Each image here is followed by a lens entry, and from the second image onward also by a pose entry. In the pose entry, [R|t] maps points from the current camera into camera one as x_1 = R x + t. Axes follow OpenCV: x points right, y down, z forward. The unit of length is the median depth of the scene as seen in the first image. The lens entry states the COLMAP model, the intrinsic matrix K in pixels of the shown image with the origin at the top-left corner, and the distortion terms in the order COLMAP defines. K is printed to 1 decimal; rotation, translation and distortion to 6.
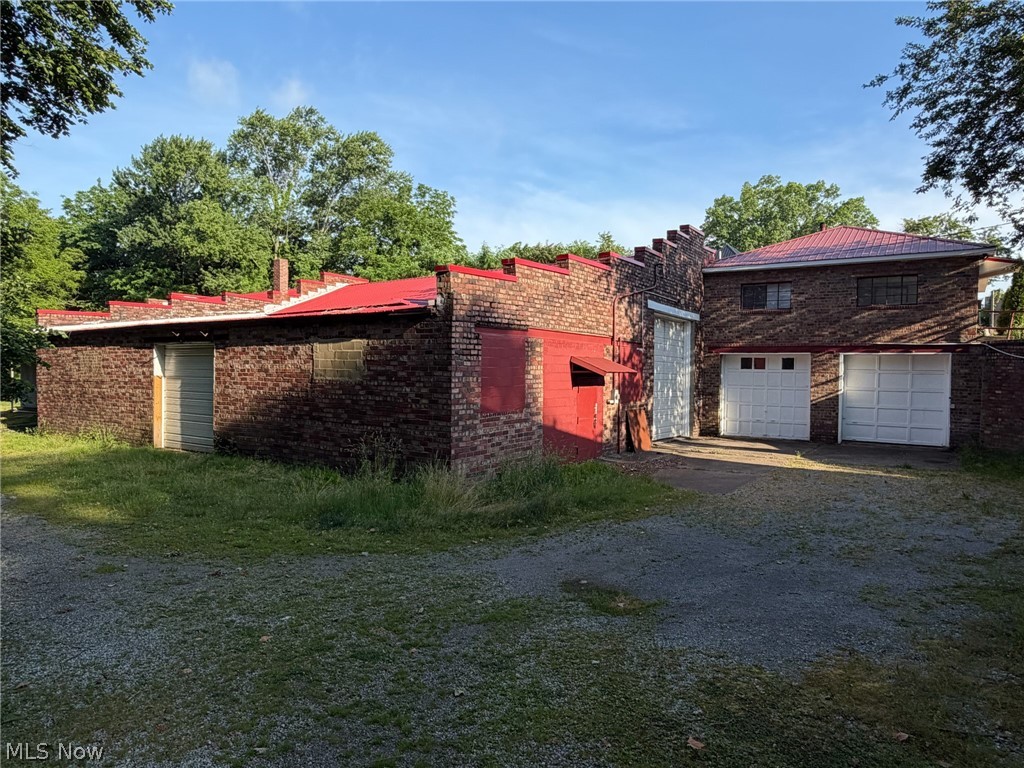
lens RADIAL K [[652.0, 0, 511.3], [0, 652.0, 384.5], [0, 0, 1]] dist [-0.005275, 0.001166]
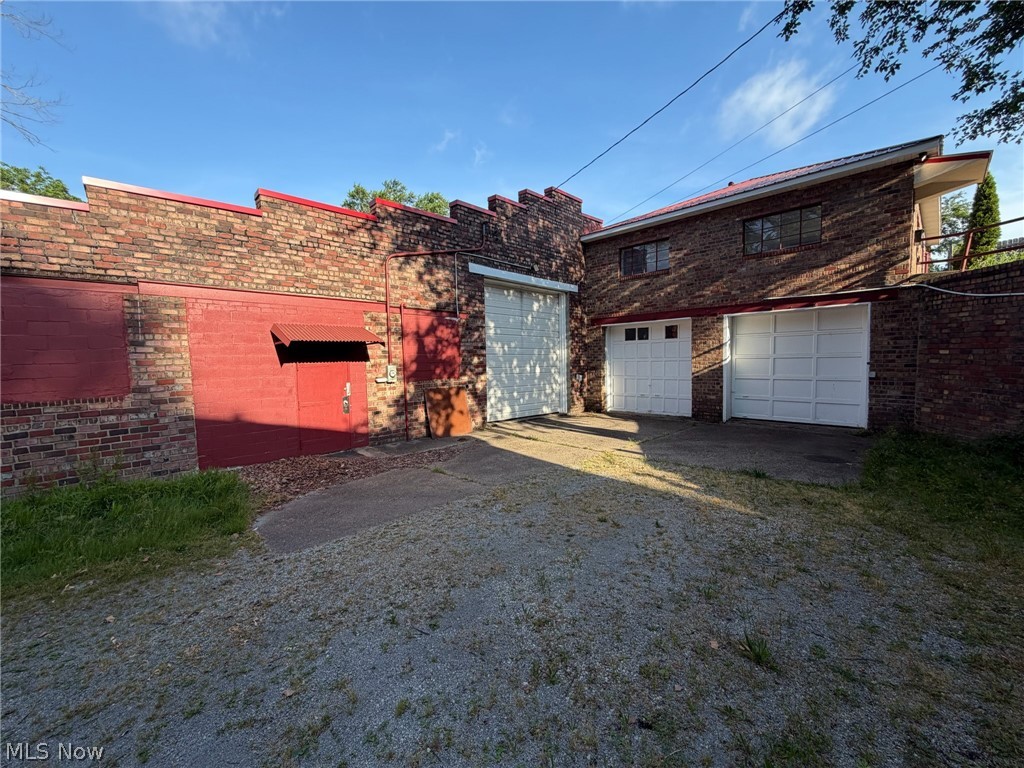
lens RADIAL K [[409.1, 0, 512.8], [0, 409.1, 384.1], [0, 0, 1]] dist [0.000260, -0.000226]
pose [[0.979033, -0.024048, -0.202276, 0.361866], [0.030870, 0.999054, 0.030637, 0.017133], [0.201348, -0.036239, 0.978849, 0.450115]]
